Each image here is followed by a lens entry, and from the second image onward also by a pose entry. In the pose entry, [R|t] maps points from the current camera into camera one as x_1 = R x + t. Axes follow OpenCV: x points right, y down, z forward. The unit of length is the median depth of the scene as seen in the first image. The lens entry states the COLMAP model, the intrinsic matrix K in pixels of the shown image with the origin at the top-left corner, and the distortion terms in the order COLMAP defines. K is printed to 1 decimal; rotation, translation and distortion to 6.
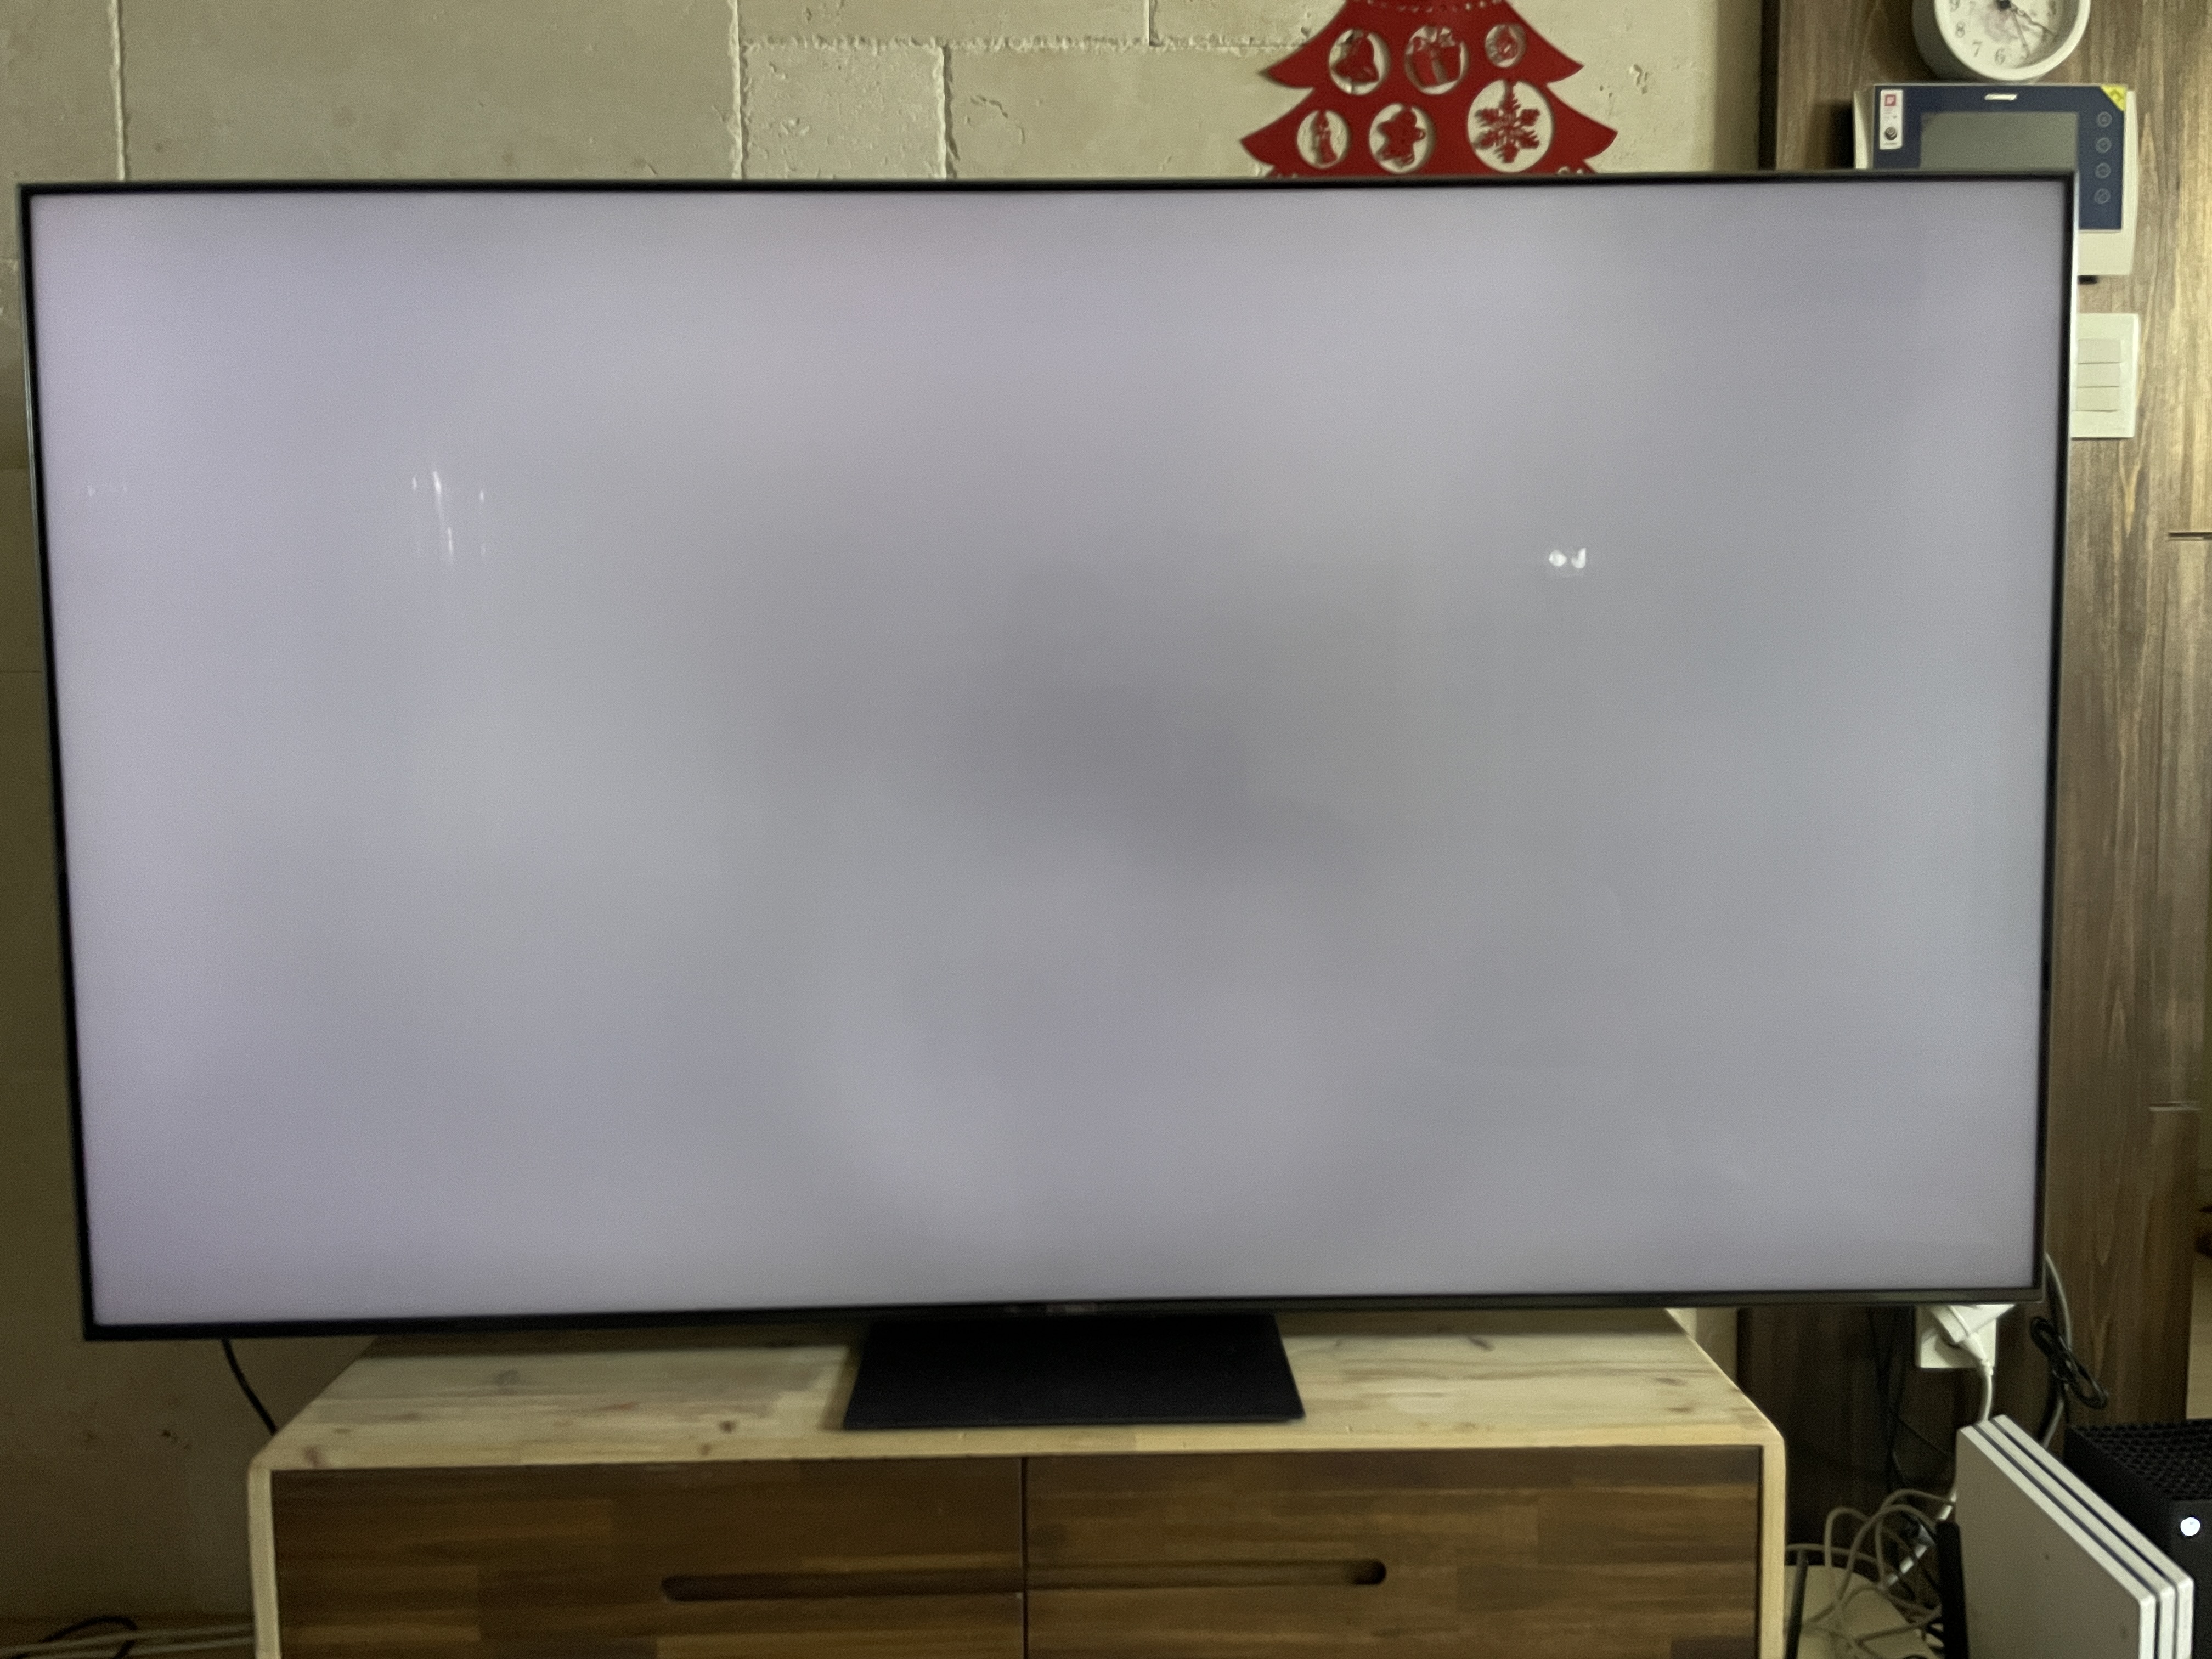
lens RADIAL K [[1724.9, 0, 1092.0], [0, 1724.9, 828.1], [0, 0, 1]] dist [0.032976, -0.059494]
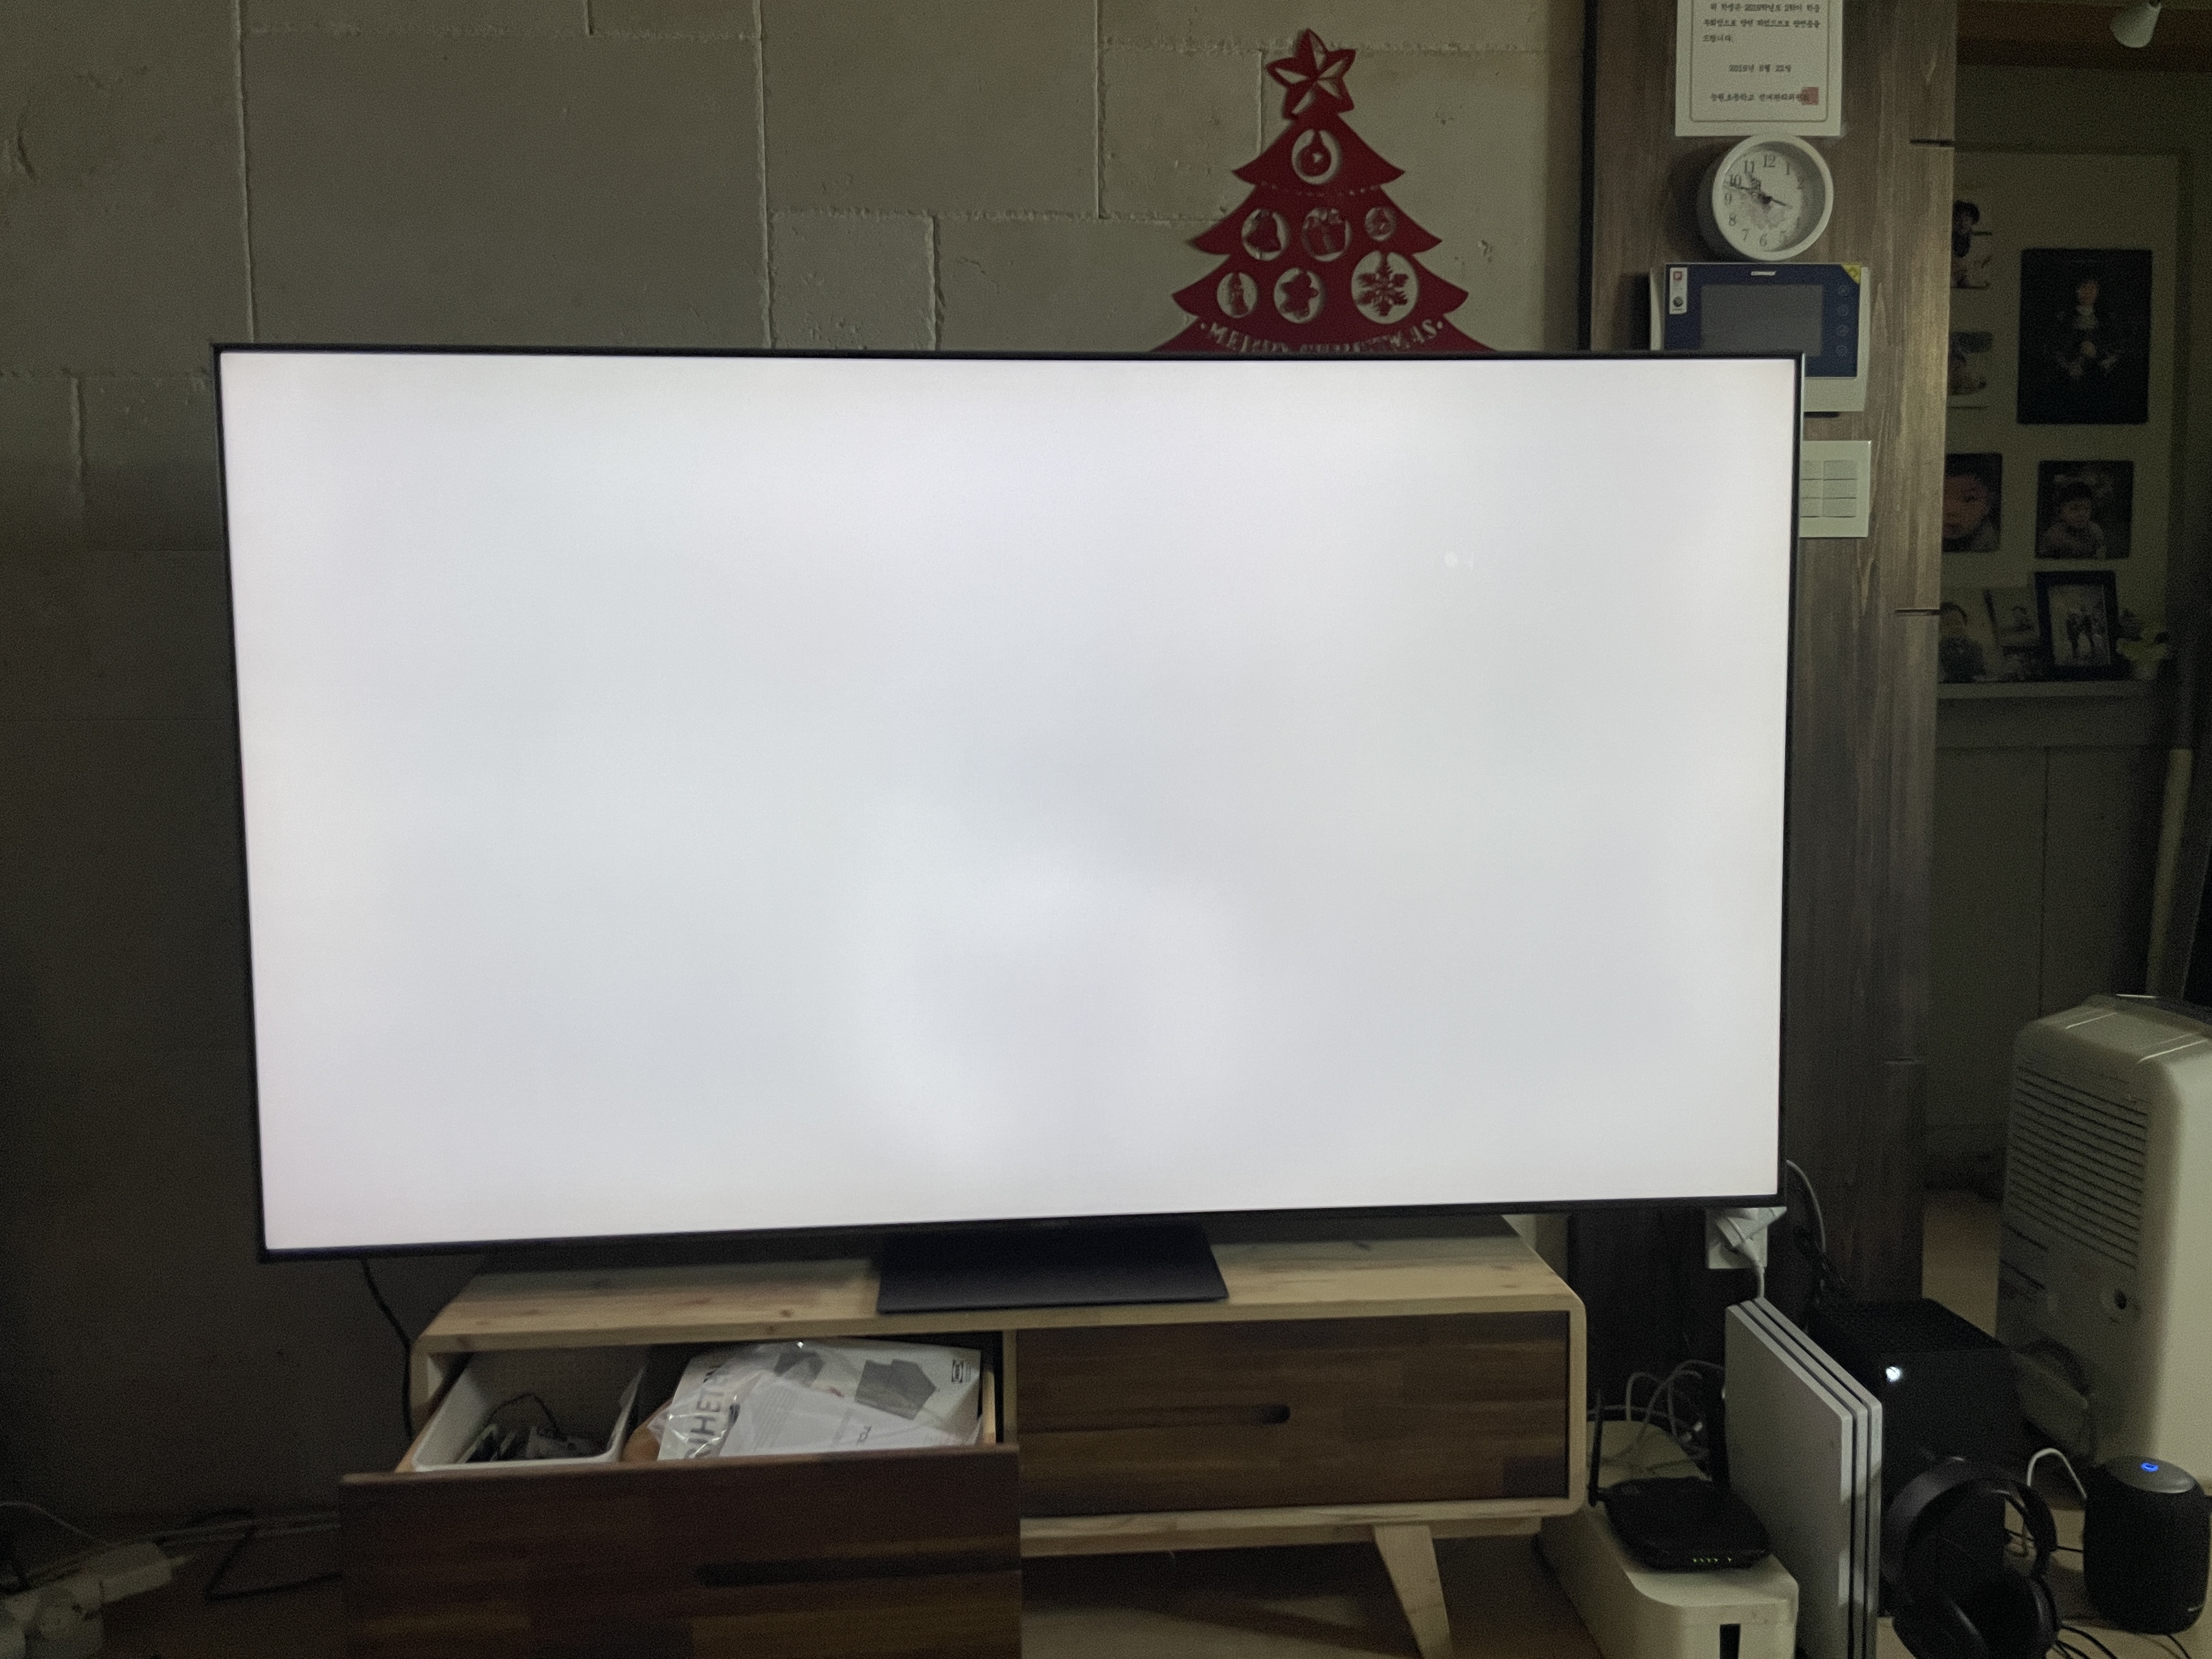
lens RADIAL K [[1724.9, 0, 1106.8], [0, 1724.9, 832.9], [0, 0, 1]] dist [0.032976, -0.059494]
pose [[0.998083, -0.003538, 0.061782, -0.039912], [0.003161, 0.999976, 0.006195, -0.017060], [-0.061802, -0.005988, 0.998070, -0.247503]]
